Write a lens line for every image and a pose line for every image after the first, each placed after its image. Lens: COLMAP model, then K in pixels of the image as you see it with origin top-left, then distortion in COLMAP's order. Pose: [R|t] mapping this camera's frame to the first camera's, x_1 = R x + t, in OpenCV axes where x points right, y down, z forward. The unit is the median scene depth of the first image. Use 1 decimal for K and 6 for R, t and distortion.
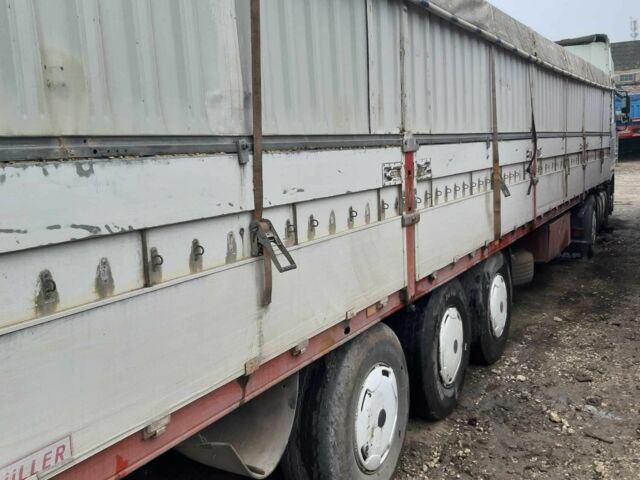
lens RADIAL K [[670.0, 0, 320.0], [0, 670.0, 240.0], [0, 0, 1]] dist [0.153985, -0.355466]
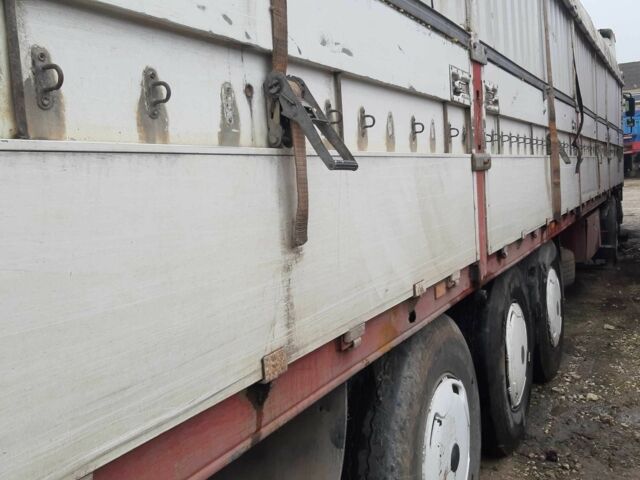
lens RADIAL K [[670.0, 0, 320.0], [0, 670.0, 240.0], [0, 0, 1]] dist [0.153985, -0.355466]
pose [[0.999249, -0.024613, 0.029916, -0.055943], [0.026039, 0.998494, -0.048277, 0.083784], [-0.028683, 0.049020, 0.998386, 0.346588]]
